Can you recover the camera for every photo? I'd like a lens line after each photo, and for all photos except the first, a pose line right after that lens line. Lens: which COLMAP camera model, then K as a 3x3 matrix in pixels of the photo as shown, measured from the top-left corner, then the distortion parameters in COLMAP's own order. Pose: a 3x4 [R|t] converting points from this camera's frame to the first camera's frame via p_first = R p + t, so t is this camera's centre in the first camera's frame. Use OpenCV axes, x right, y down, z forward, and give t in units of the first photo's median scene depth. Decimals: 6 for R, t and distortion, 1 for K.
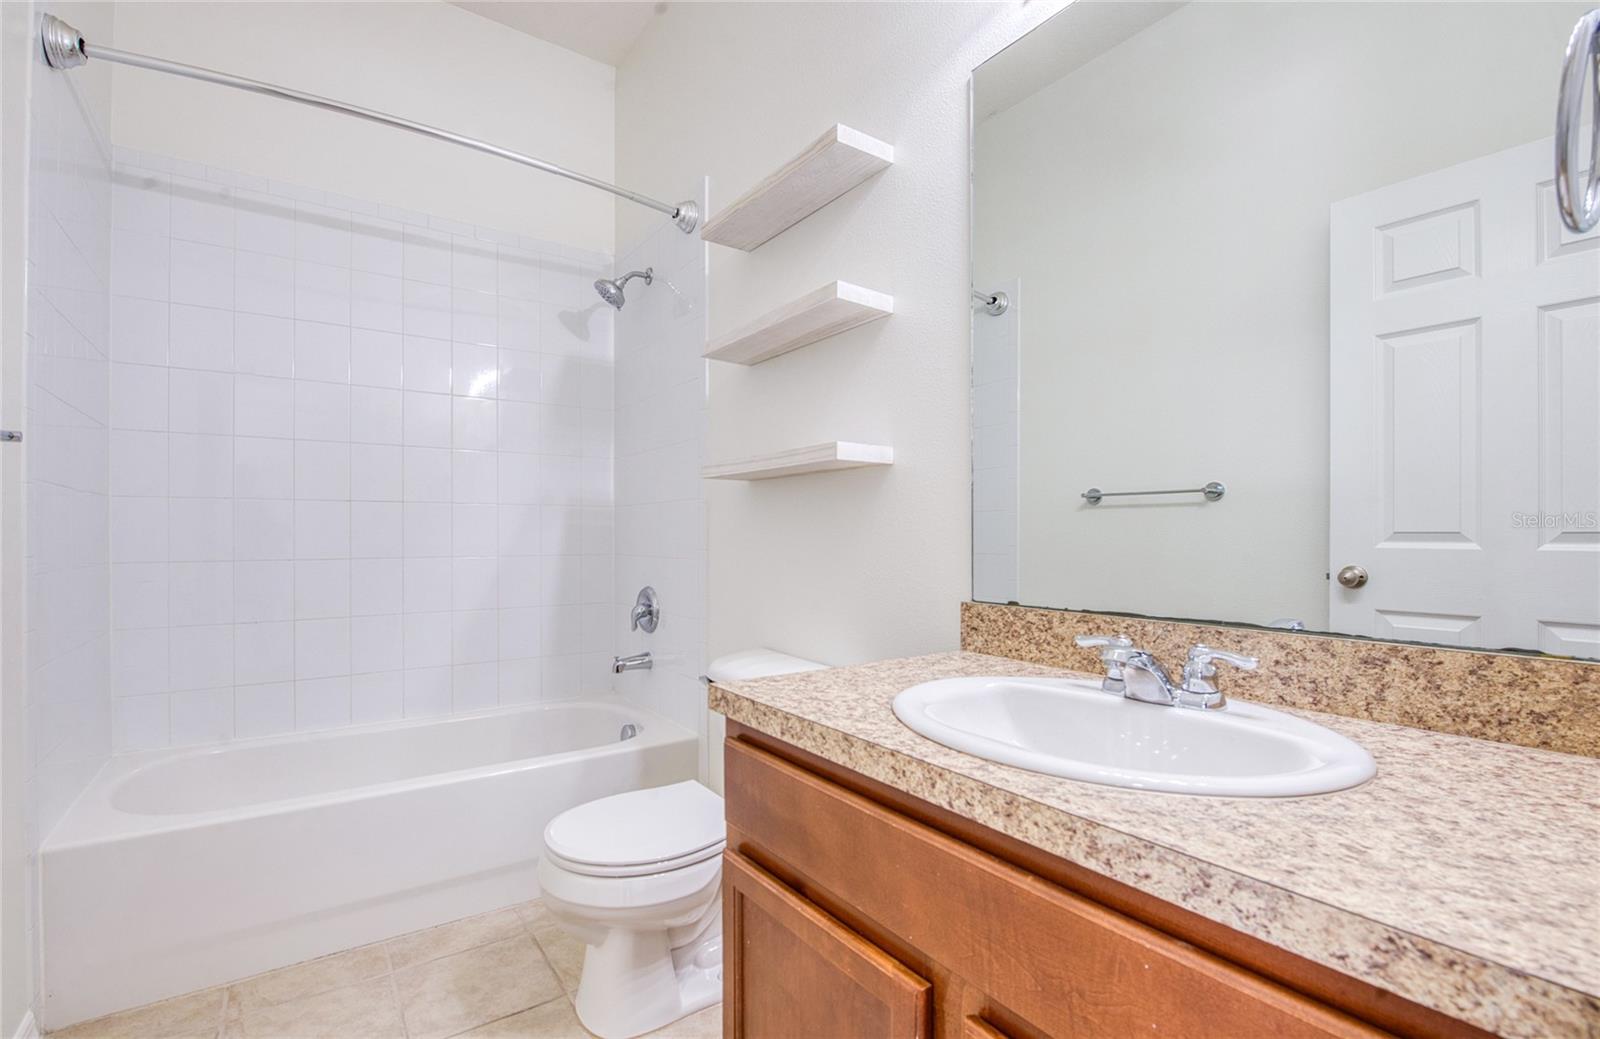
lens RADIAL K [[703.0, 0, 814.9], [0, 703.0, 531.4], [0, 0, 1]] dist [-0.004017, -0.000455]
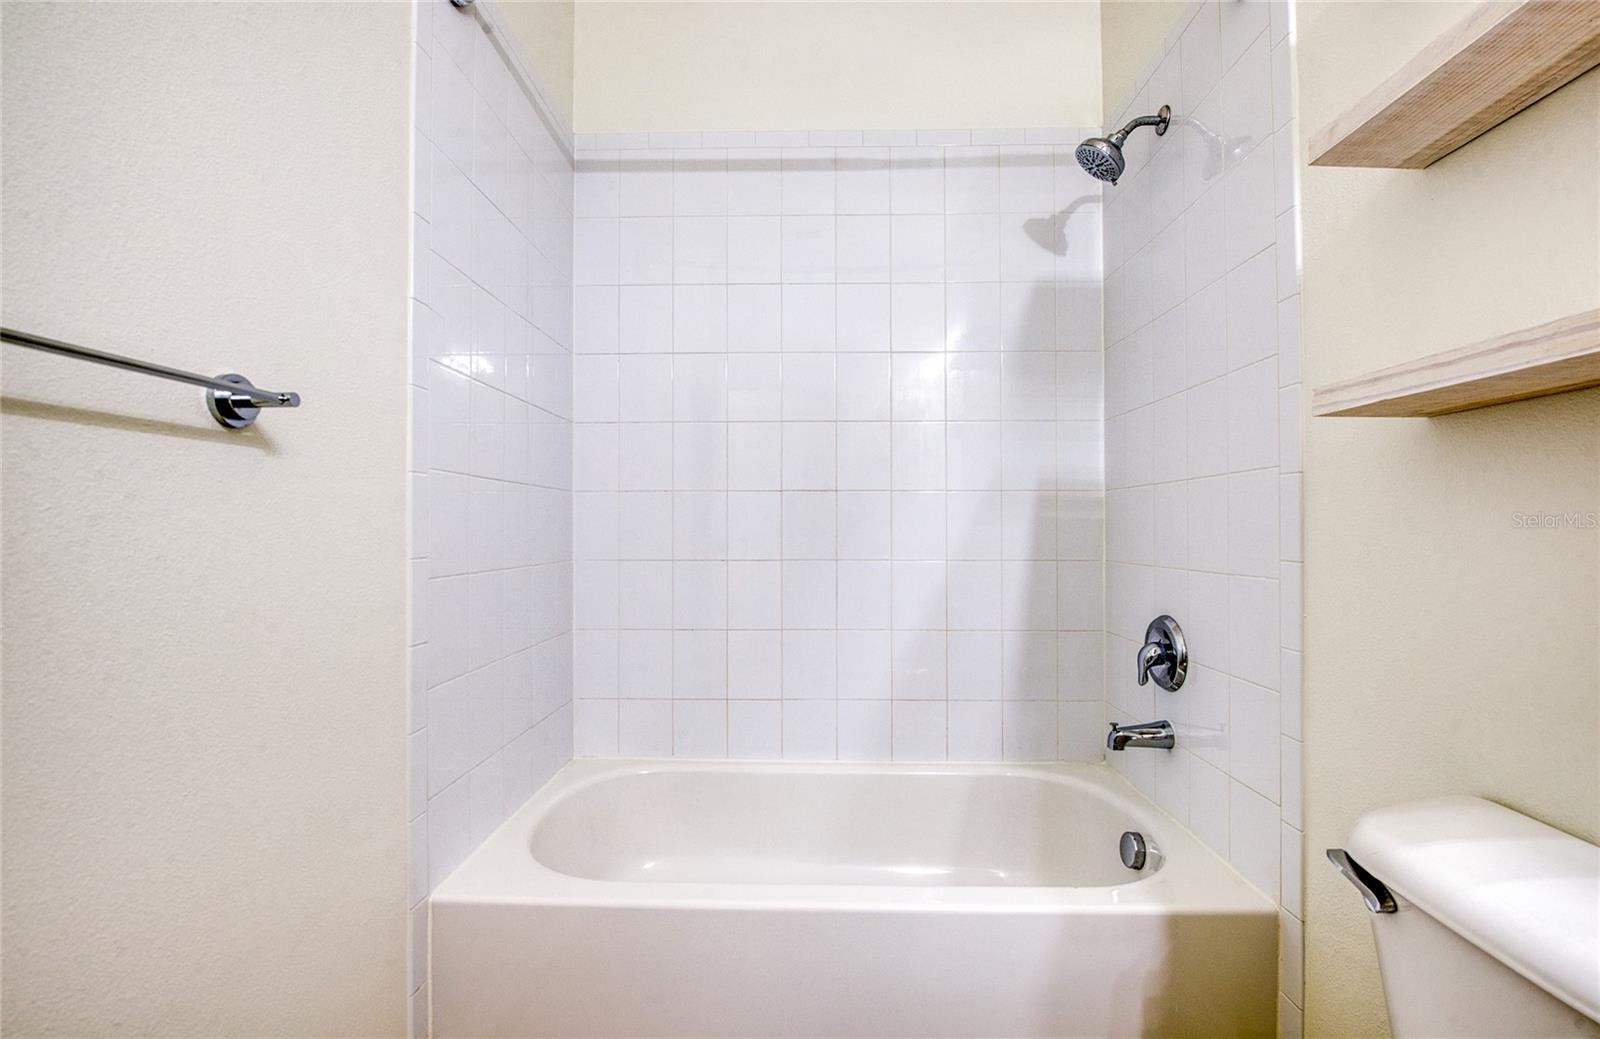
lens RADIAL K [[703.0, 0, 814.3], [0, 703.0, 528.8], [0, 0, 1]] dist [-0.004017, -0.000455]
pose [[0.798038, -0.002387, -0.602602, -0.112292], [0.002996, 0.999996, 0.000007, 0.001237], [0.602600, -0.001811, 0.798042, 0.321445]]
